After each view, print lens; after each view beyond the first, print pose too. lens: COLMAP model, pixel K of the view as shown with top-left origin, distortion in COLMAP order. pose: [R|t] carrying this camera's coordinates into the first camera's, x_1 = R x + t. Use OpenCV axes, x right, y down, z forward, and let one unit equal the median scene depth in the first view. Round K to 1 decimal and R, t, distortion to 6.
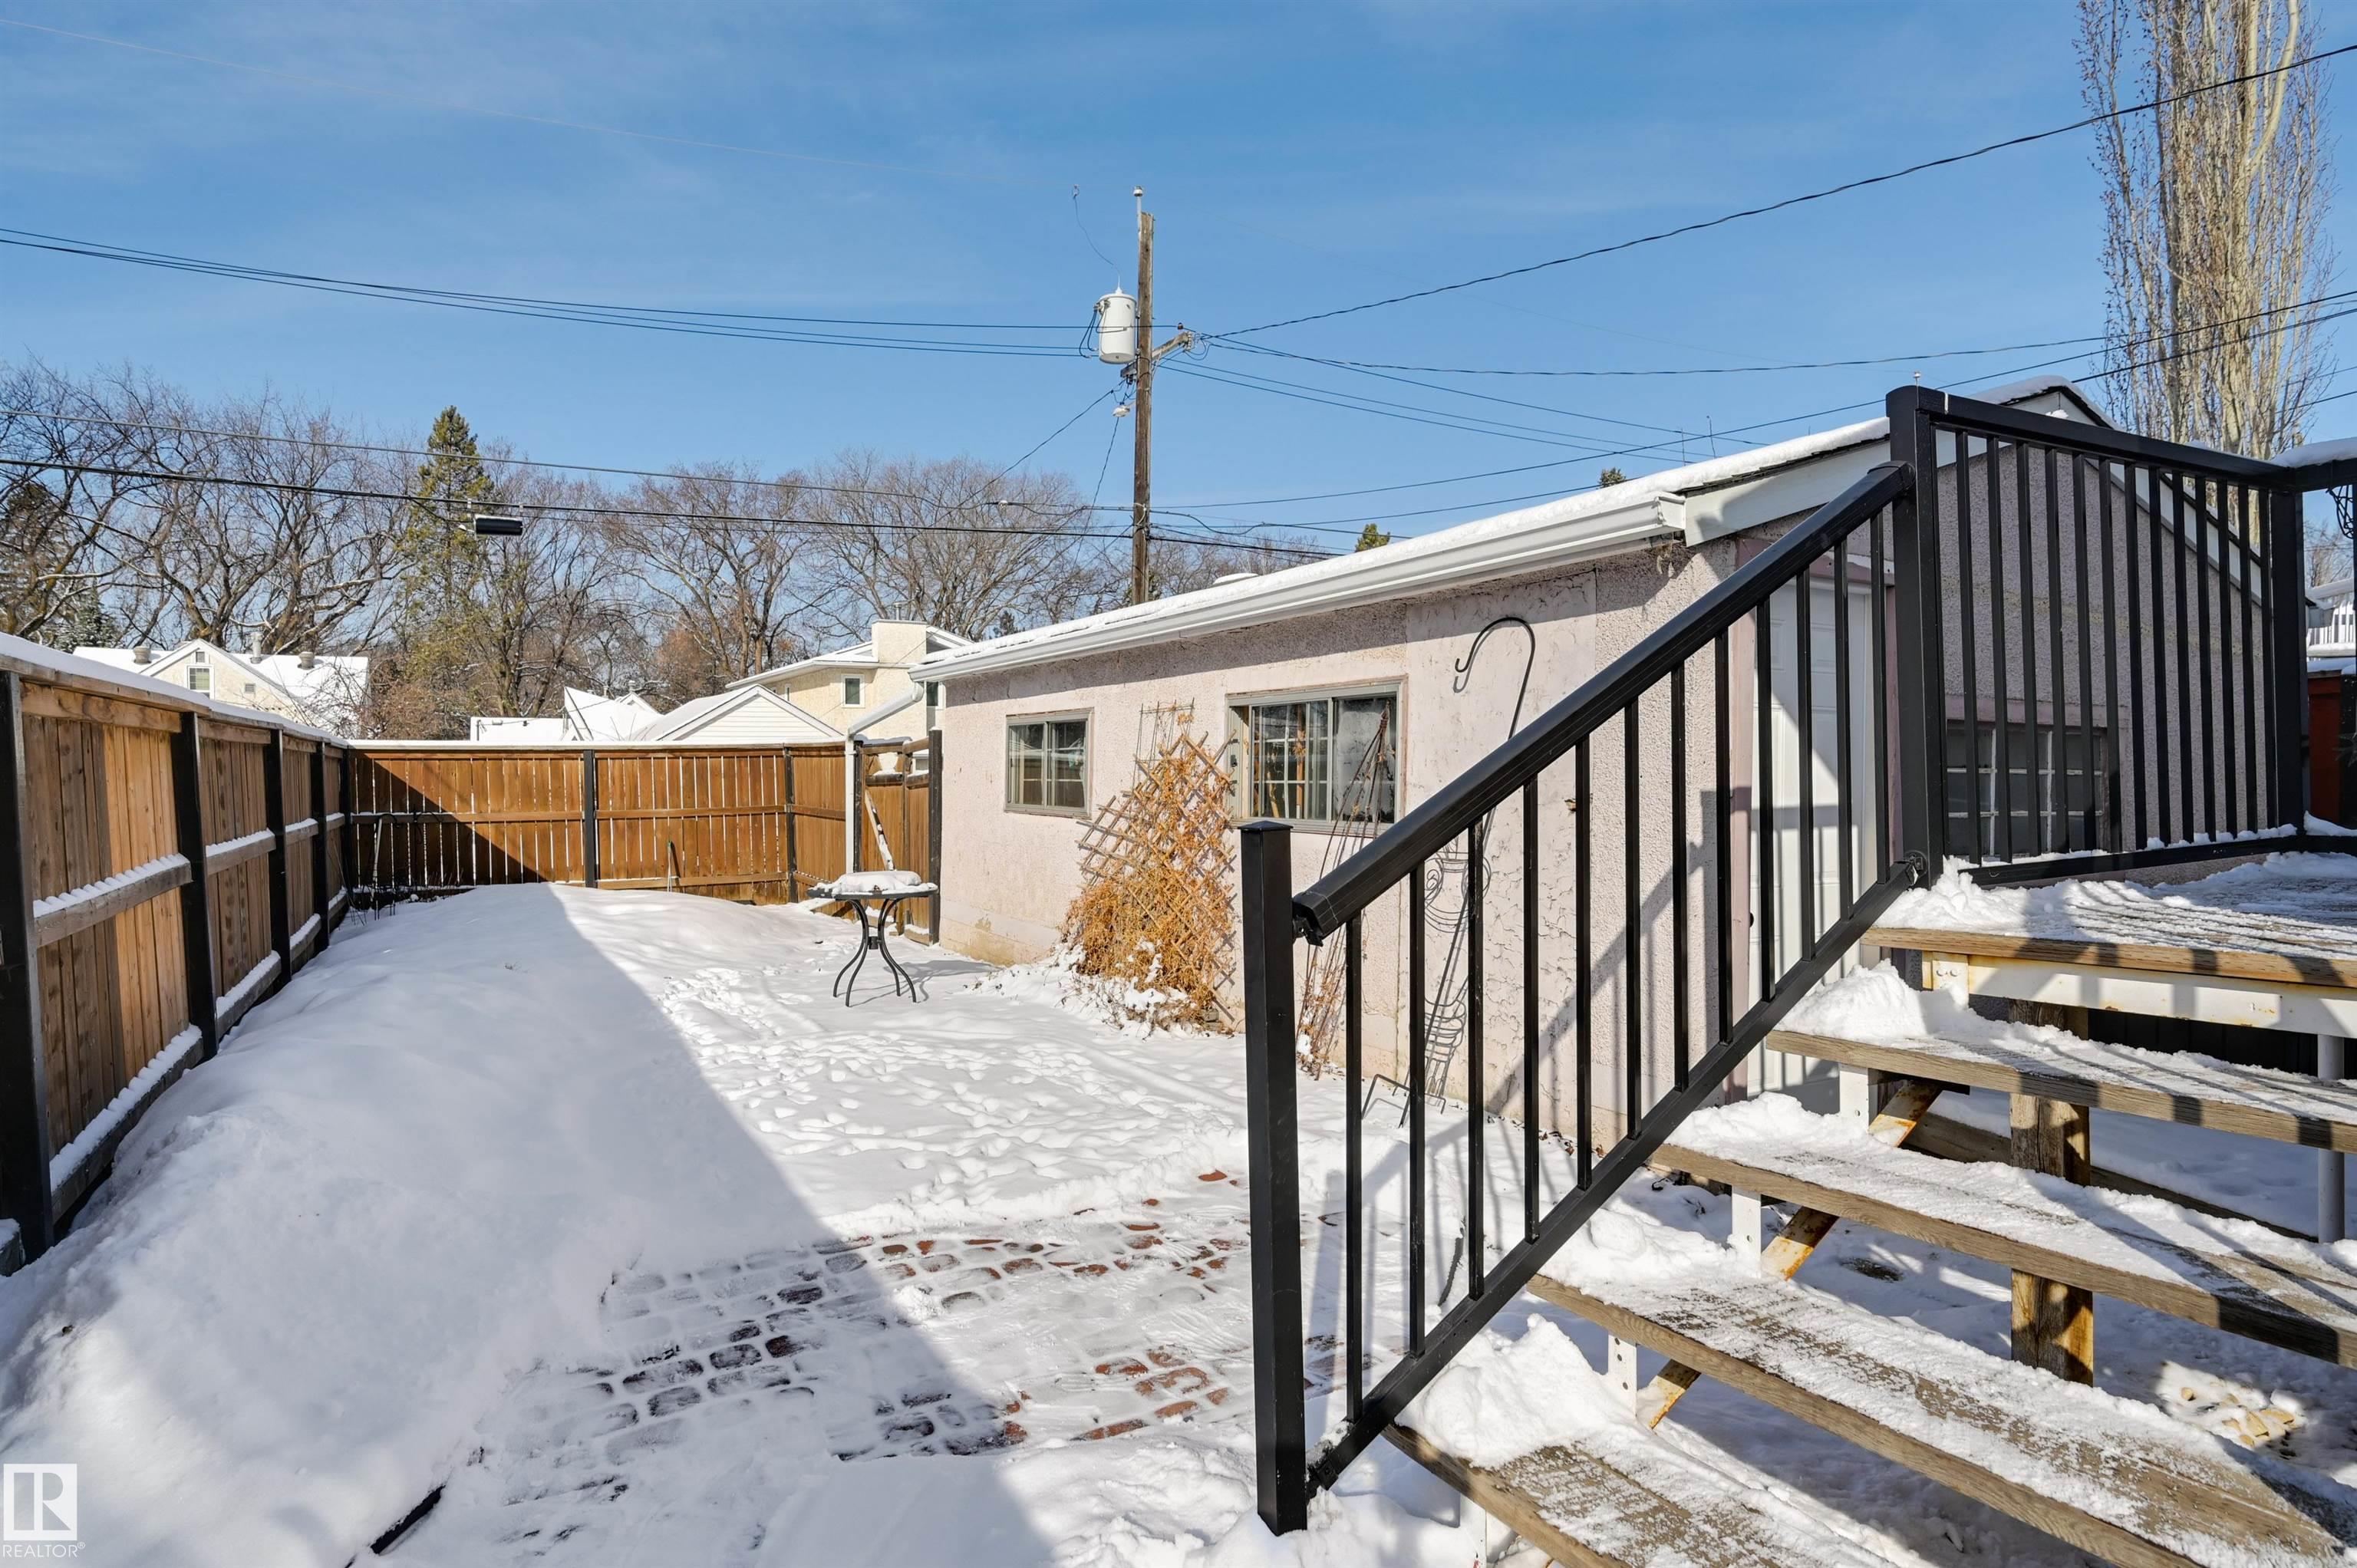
lens RADIAL K [[1162.1, 0, 1120.8], [0, 1162.1, 794.1], [0, 0, 1]] dist [0.001113, 0.000437]
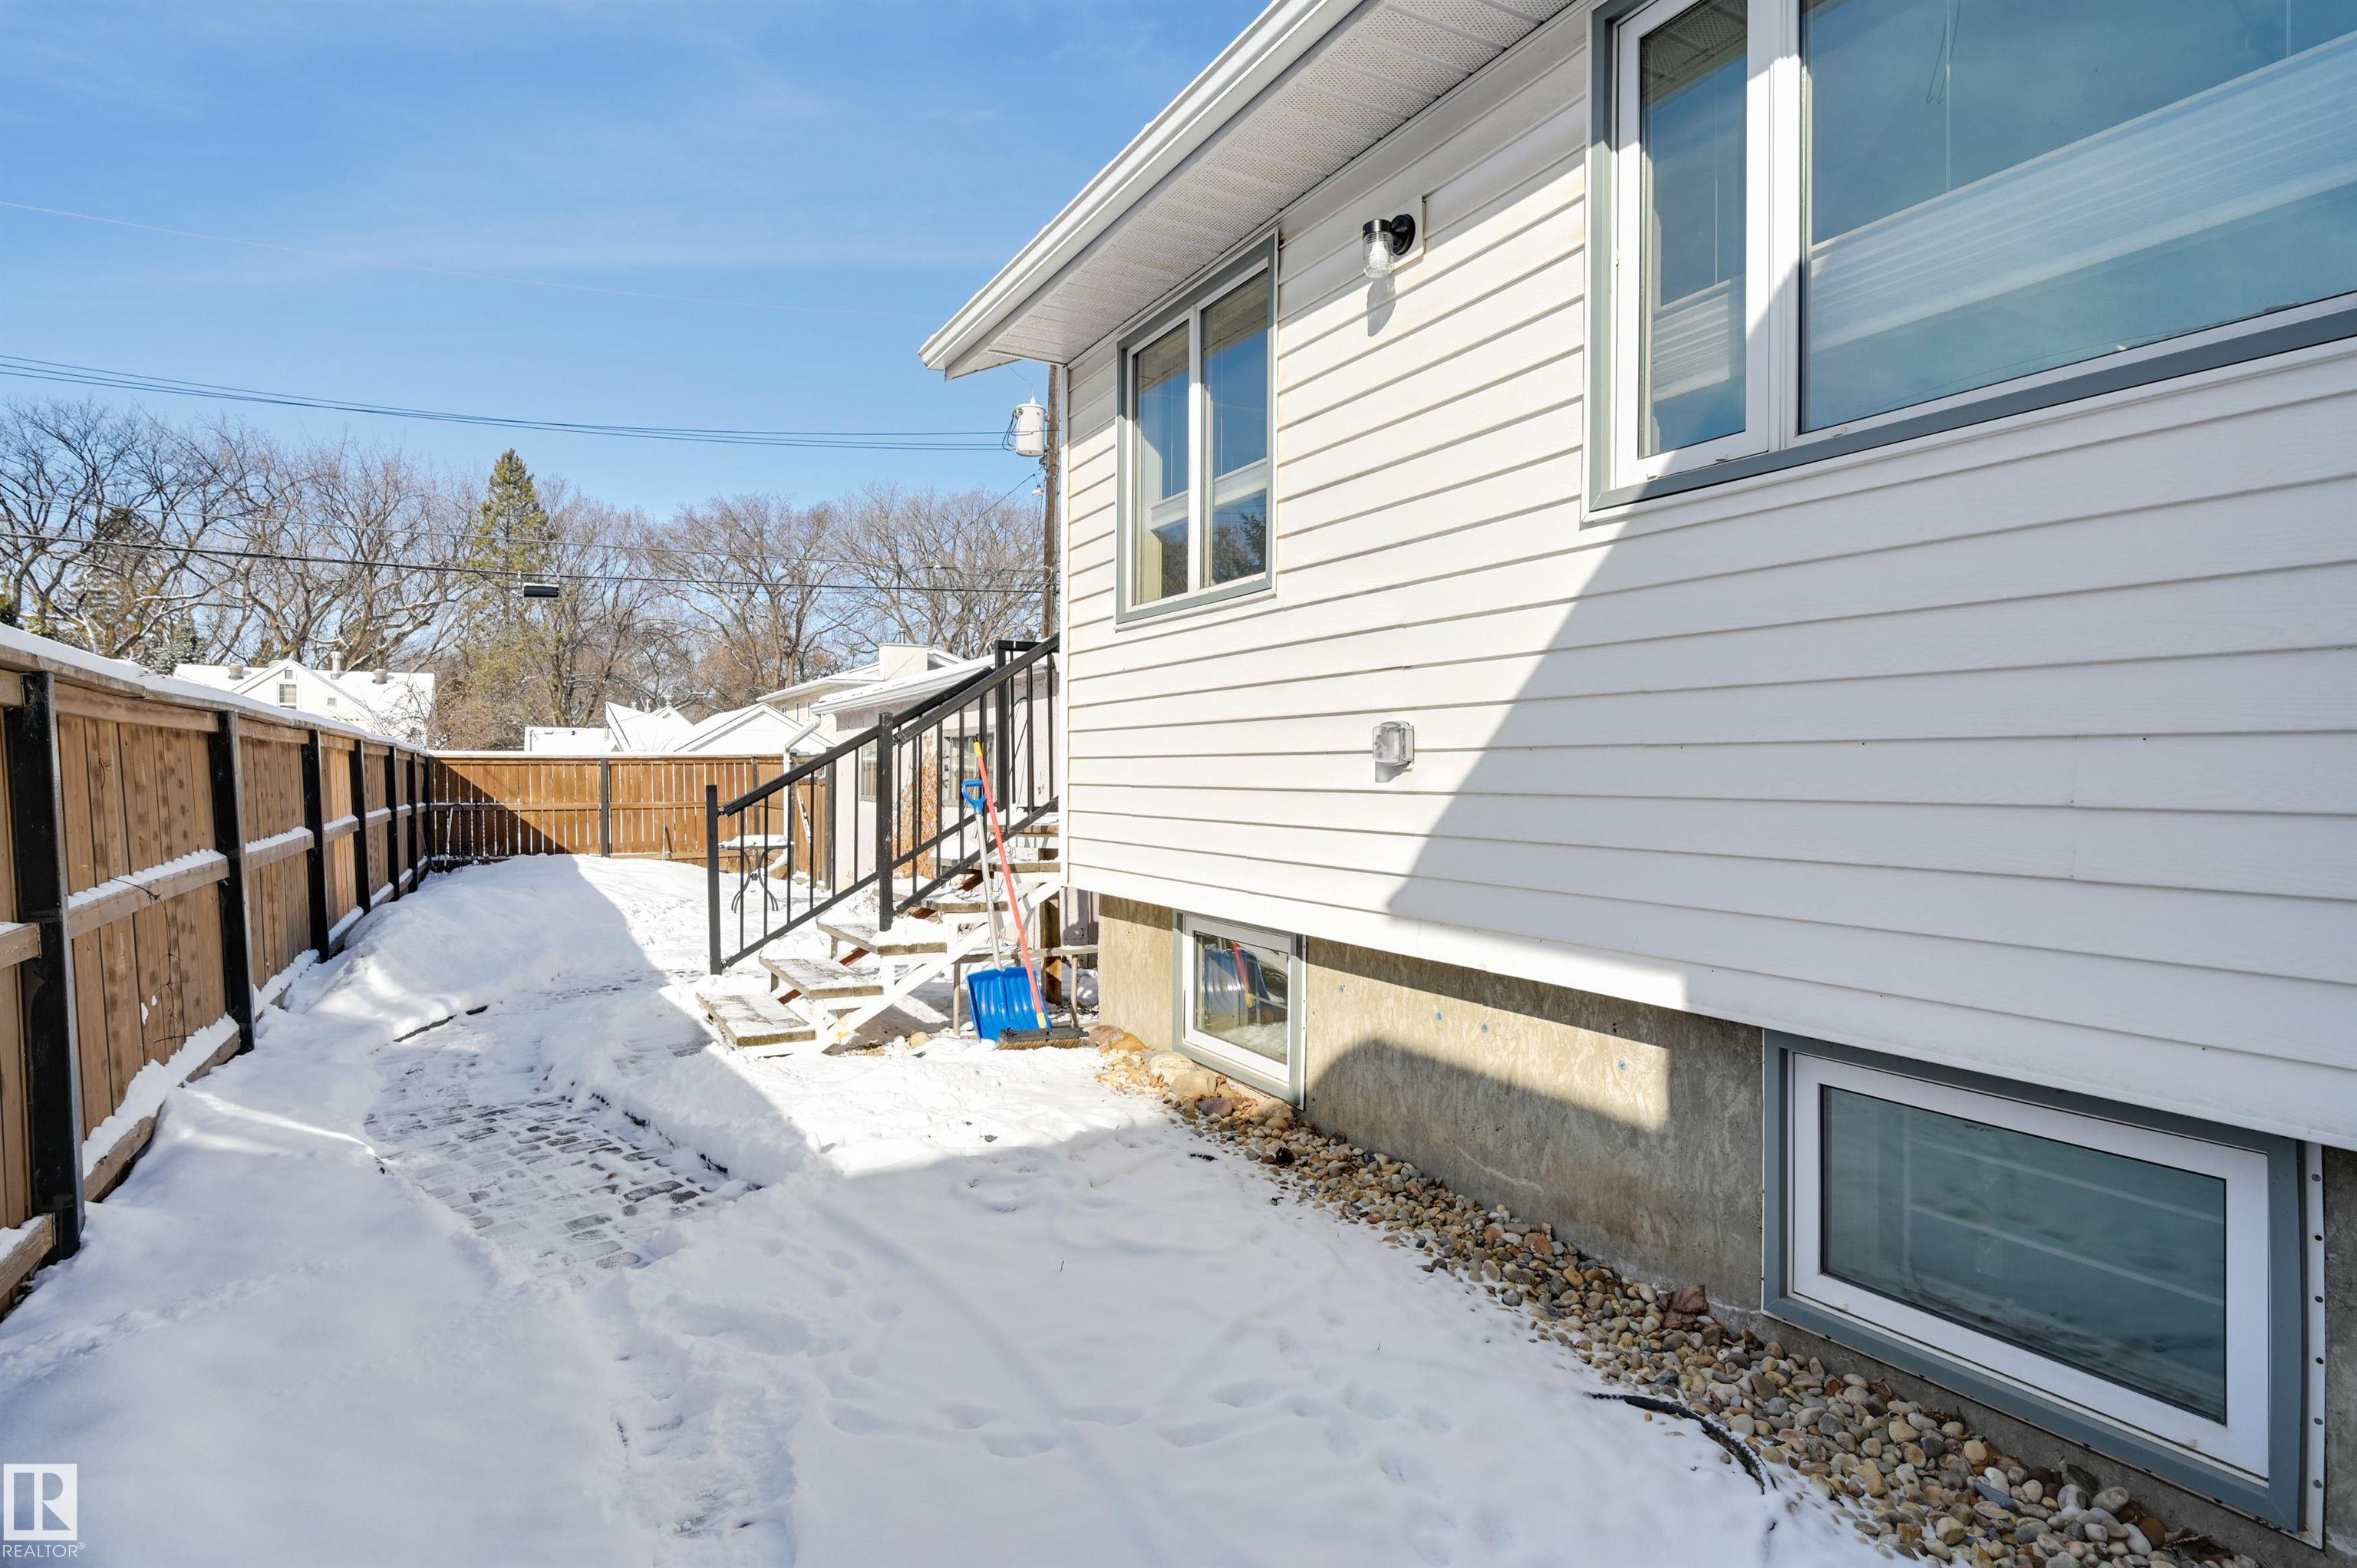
lens RADIAL K [[1133.3, 0, 1176.0], [0, 1133.3, 789.8], [0, 0, 1]] dist [-0.000155, -0.000106]
pose [[0.999951, 0.003856, 0.009124, 0.057873], [-0.003769, 0.999948, -0.009513, 0.002575], [-0.009161, 0.009479, 0.999913, -0.096874]]
